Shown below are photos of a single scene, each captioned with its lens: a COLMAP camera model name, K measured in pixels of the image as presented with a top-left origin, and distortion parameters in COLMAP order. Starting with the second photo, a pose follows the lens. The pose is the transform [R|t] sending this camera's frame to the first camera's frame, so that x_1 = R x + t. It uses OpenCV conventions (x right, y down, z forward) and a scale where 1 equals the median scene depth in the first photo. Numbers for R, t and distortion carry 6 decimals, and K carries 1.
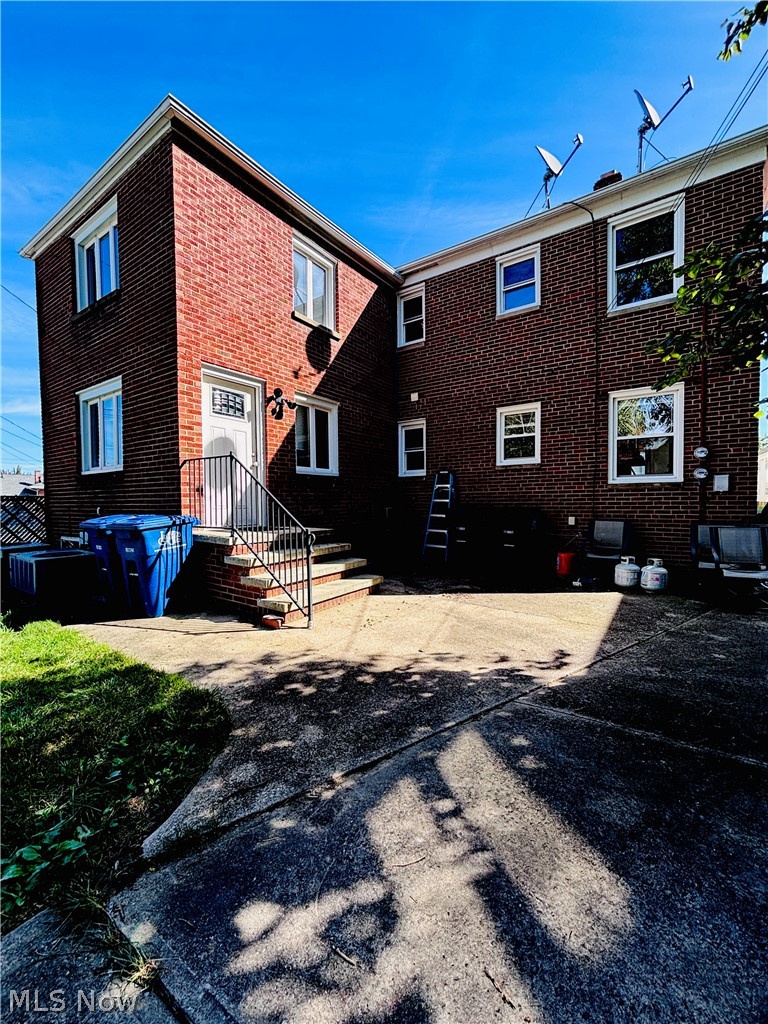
lens RADIAL K [[411.2, 0, 387.8], [0, 411.2, 506.1], [0, 0, 1]] dist [0.003192, -0.001060]
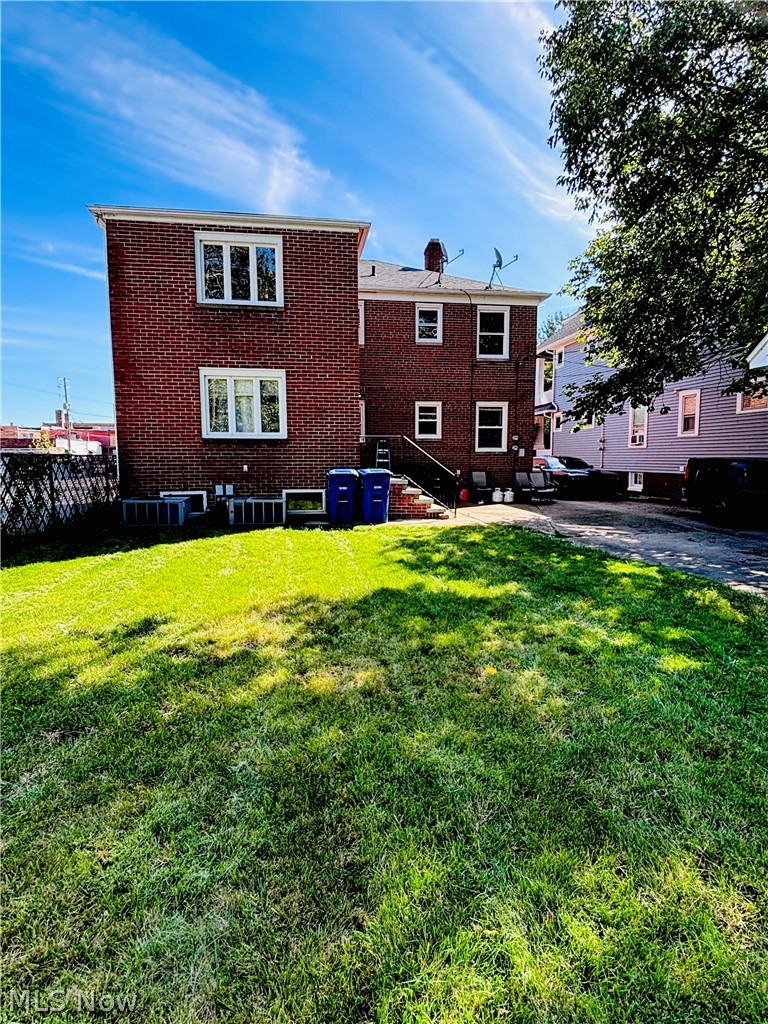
lens RADIAL K [[535.3, 0, 380.1], [0, 535.3, 515.1], [0, 0, 1]] dist [-0.000631, -0.006429]
pose [[0.728645, -0.066673, 0.681638, -1.426612], [0.011244, 0.996281, 0.085429, 0.018566], [-0.684799, -0.054583, 0.726685, -0.464062]]
